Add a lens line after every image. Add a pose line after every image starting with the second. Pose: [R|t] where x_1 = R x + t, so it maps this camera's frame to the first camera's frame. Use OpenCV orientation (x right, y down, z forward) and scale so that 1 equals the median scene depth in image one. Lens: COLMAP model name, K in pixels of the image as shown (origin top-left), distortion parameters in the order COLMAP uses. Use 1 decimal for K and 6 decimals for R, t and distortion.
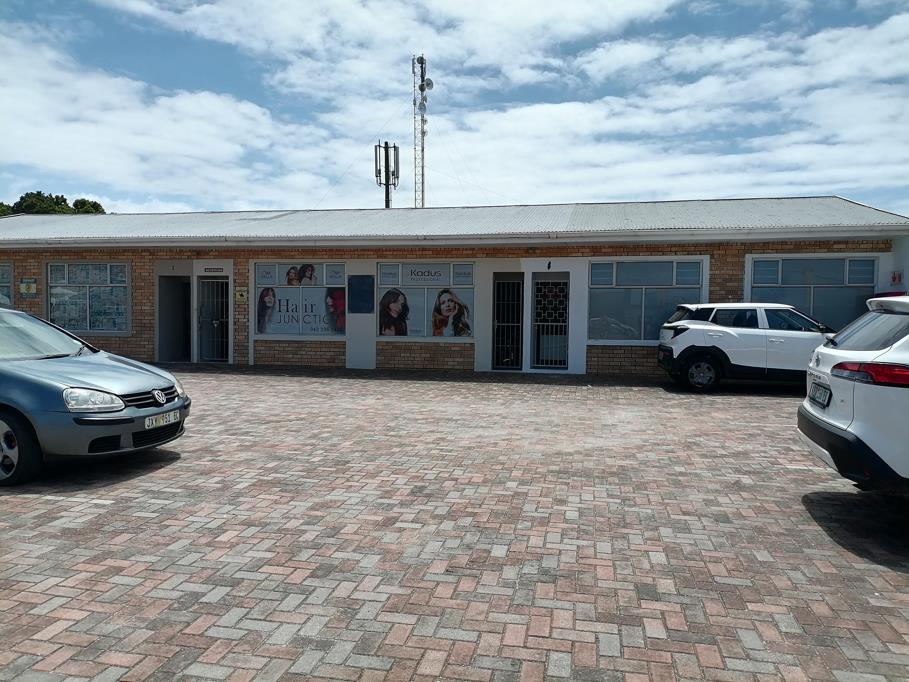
lens RADIAL K [[680.1, 0, 450.9], [0, 680.1, 344.8], [0, 0, 1]] dist [0.083981, -0.101913]
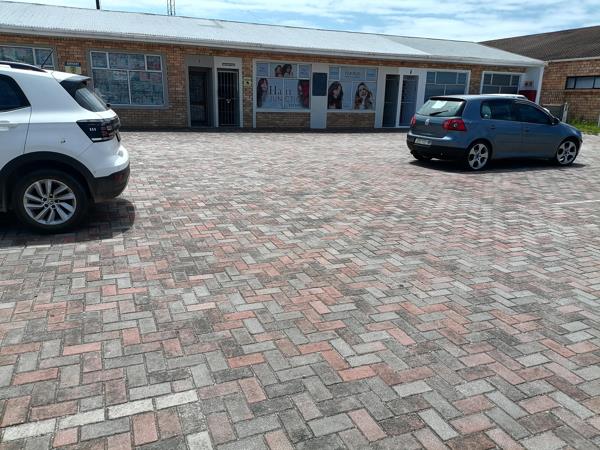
lens RADIAL K [[448.9, 0, 301.9], [0, 448.9, 233.6], [0, 0, 1]] dist [0.083981, -0.101913]
pose [[0.830598, -0.149963, 0.536301, -0.856264], [0.005851, 0.965355, 0.260875, -0.007648], [-0.556842, -0.213545, 0.802699, 0.008962]]
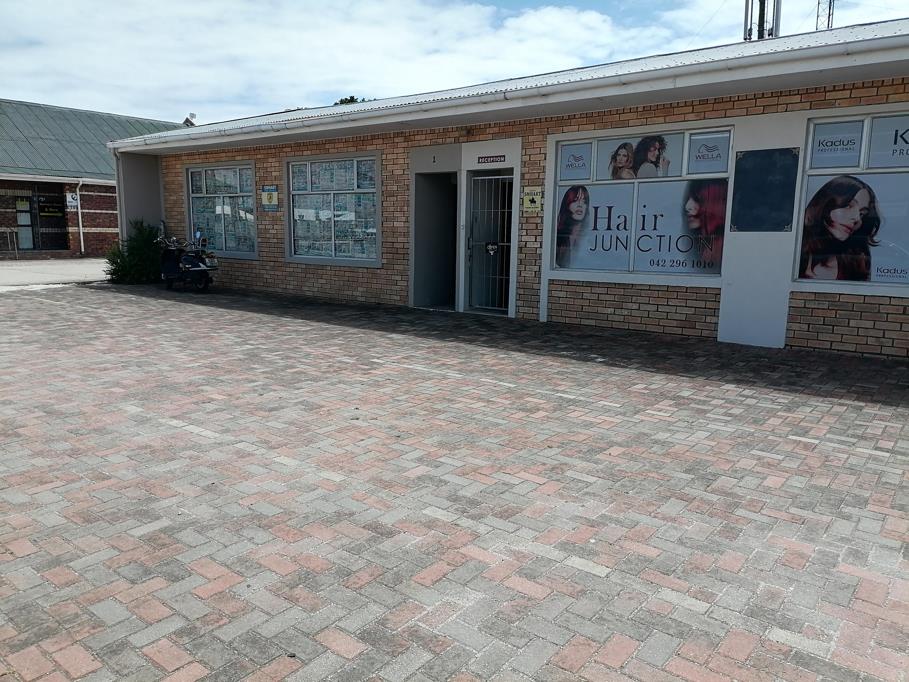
lens RADIAL K [[680.1, 0, 454.9], [0, 680.1, 345.0], [0, 0, 1]] dist [0.083981, -0.101913]
pose [[0.895012, 0.072353, -0.440134, -0.105292], [-0.018484, 0.991925, 0.125472, -0.023825], [0.445658, -0.104164, 0.889122, 0.463773]]
